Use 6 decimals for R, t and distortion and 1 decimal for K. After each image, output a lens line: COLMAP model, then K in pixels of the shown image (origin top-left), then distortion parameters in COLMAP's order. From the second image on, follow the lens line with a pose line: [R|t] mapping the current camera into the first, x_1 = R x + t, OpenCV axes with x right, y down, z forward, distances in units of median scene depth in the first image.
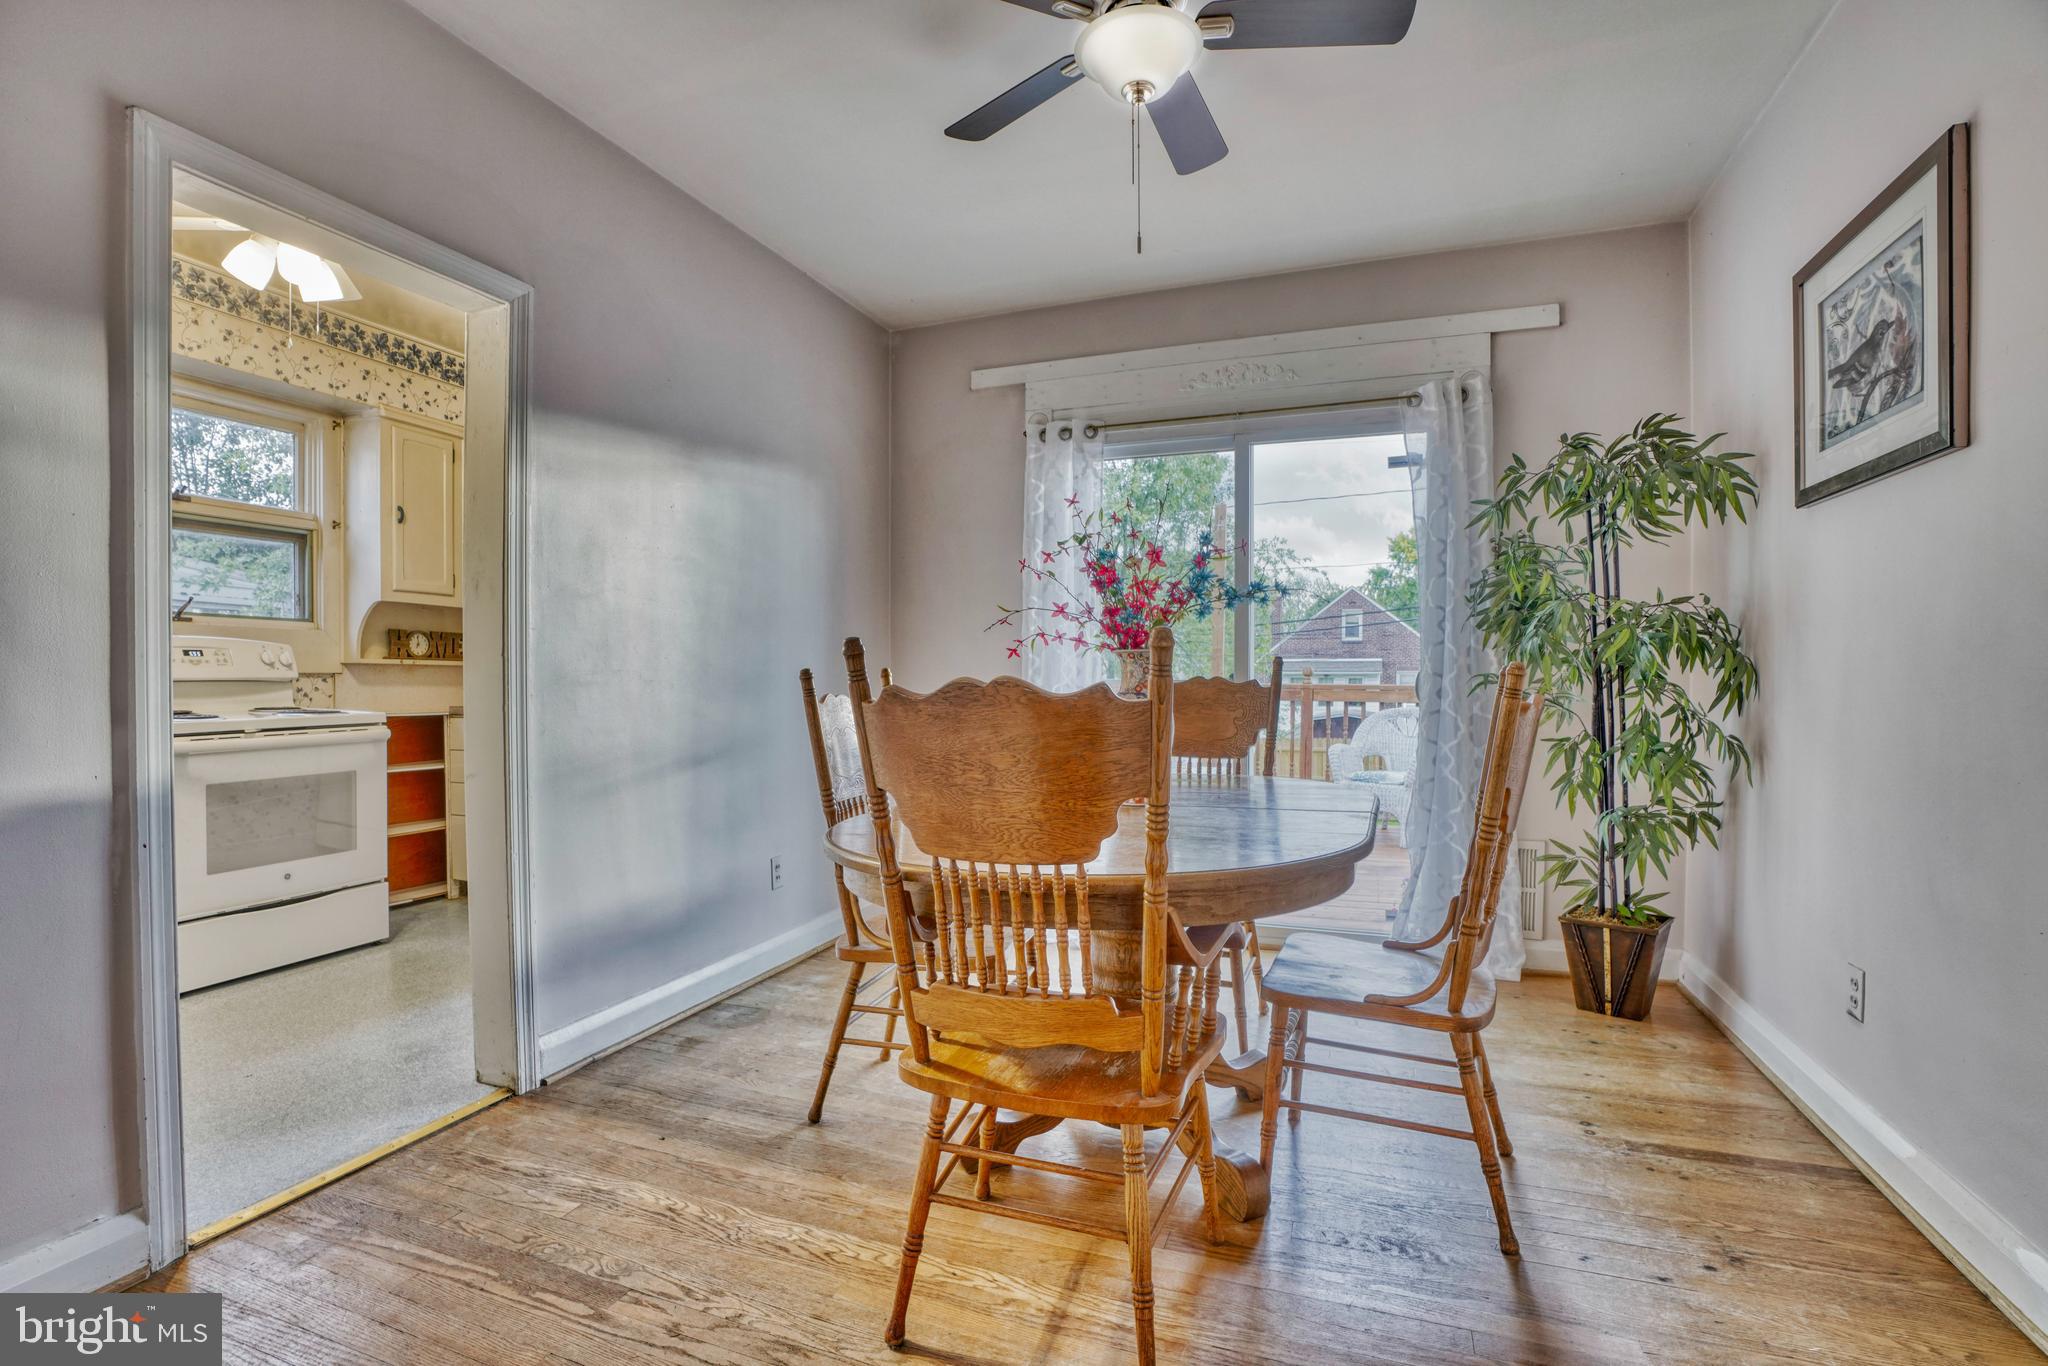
lens RADIAL K [[967.2, 0, 1005.2], [0, 967.2, 685.2], [0, 0, 1]] dist [-0.061850, 0.021220]
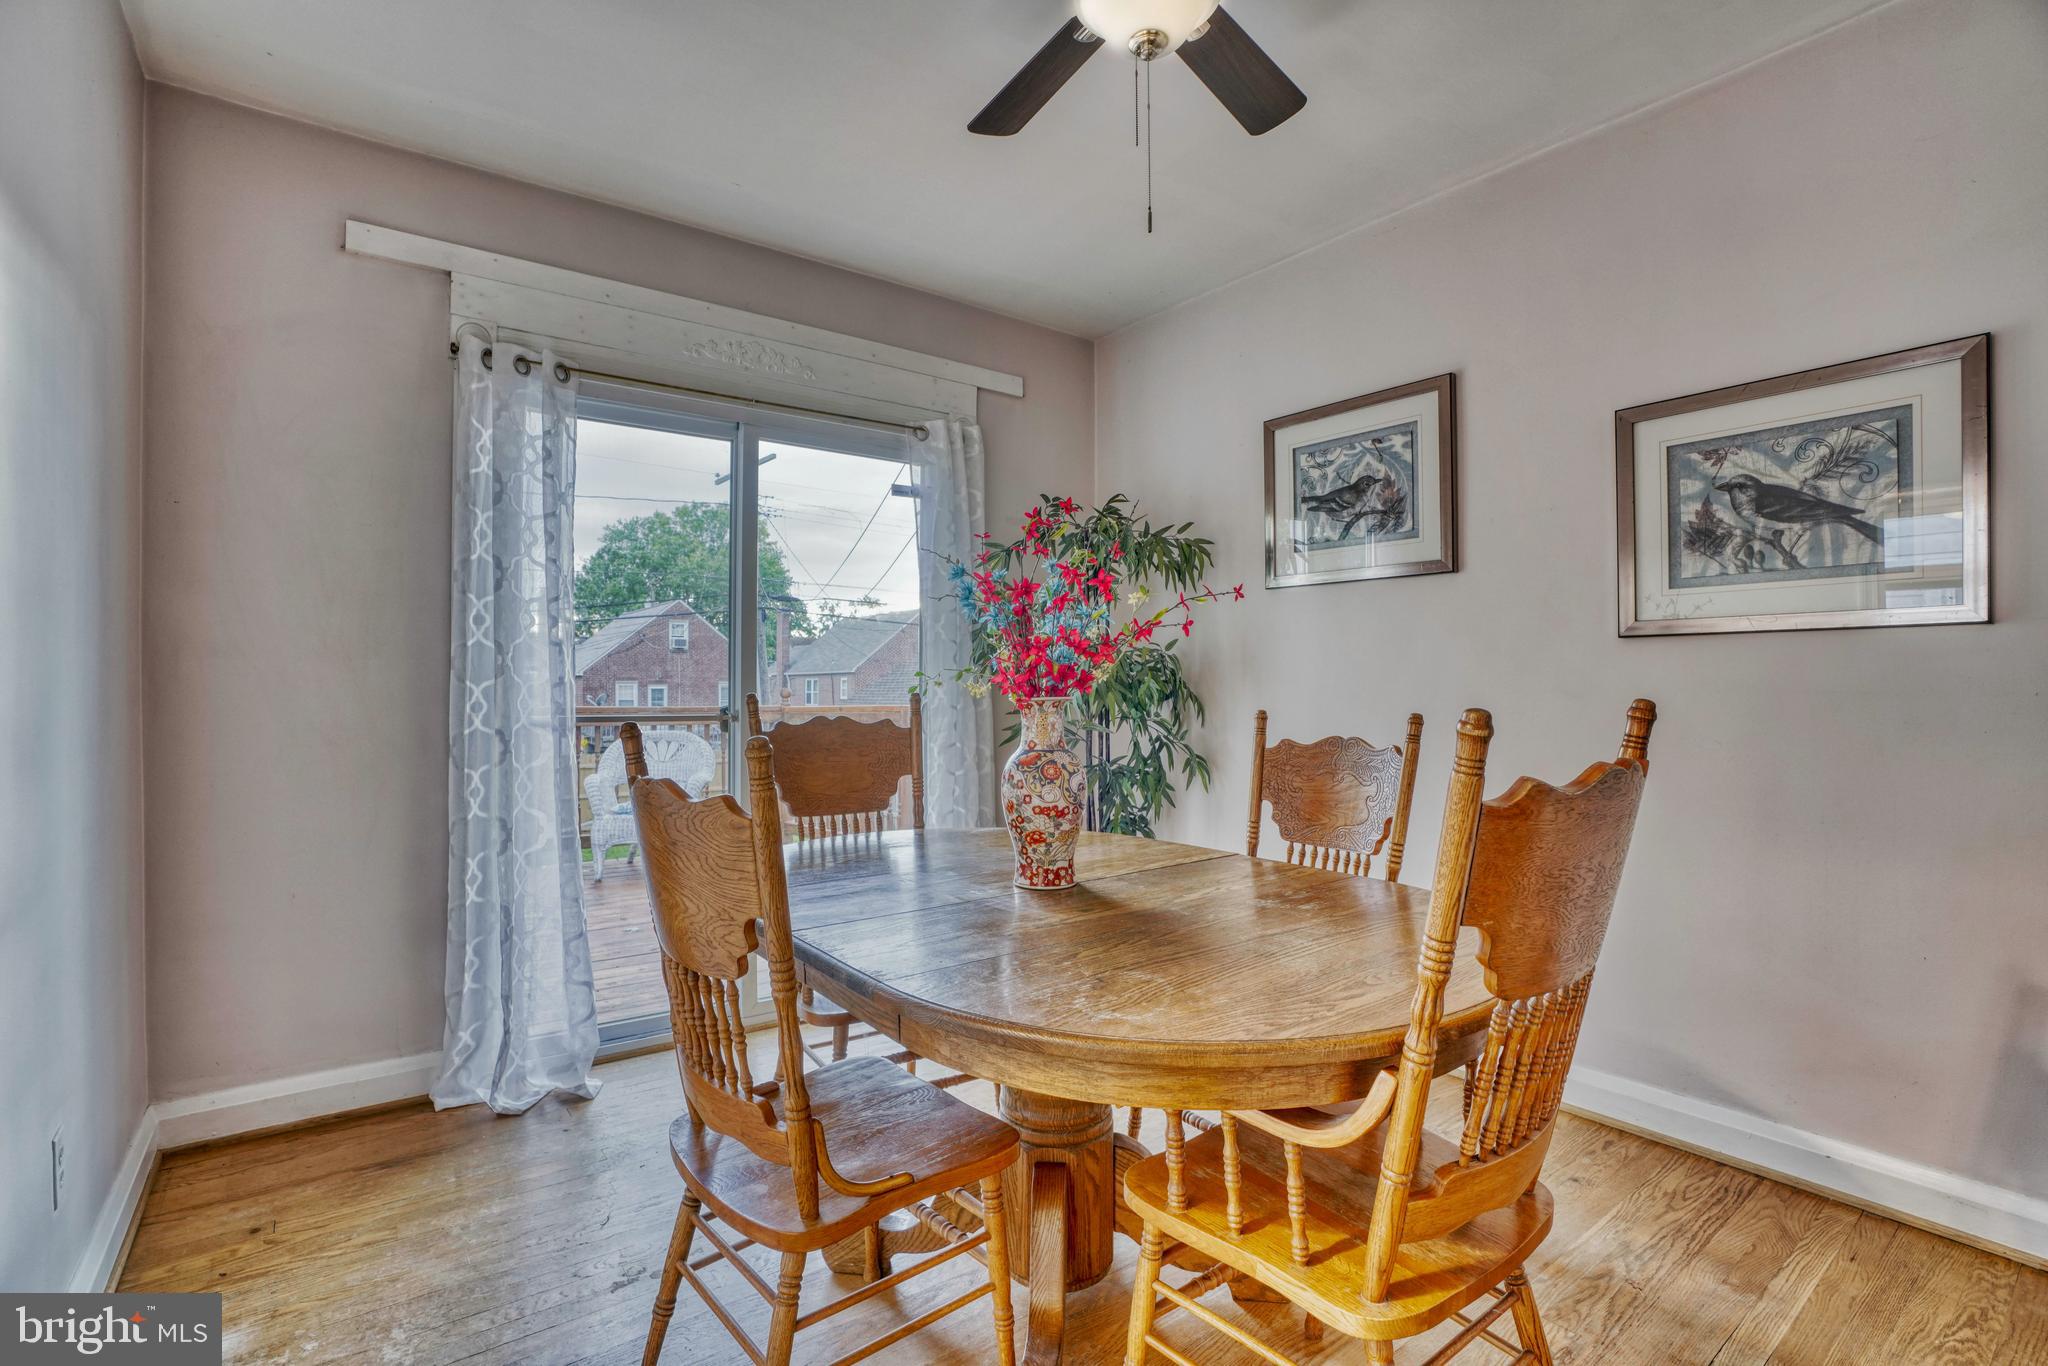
lens RADIAL K [[967.2, 0, 1026.4], [0, 967.2, 686.4], [0, 0, 1]] dist [-0.061850, 0.021220]
pose [[0.513948, 0.000163, 0.857822, -0.415948], [0.006850, 0.999967, -0.004295, -0.029882], [-0.857794, 0.008083, 0.513930, 0.419386]]
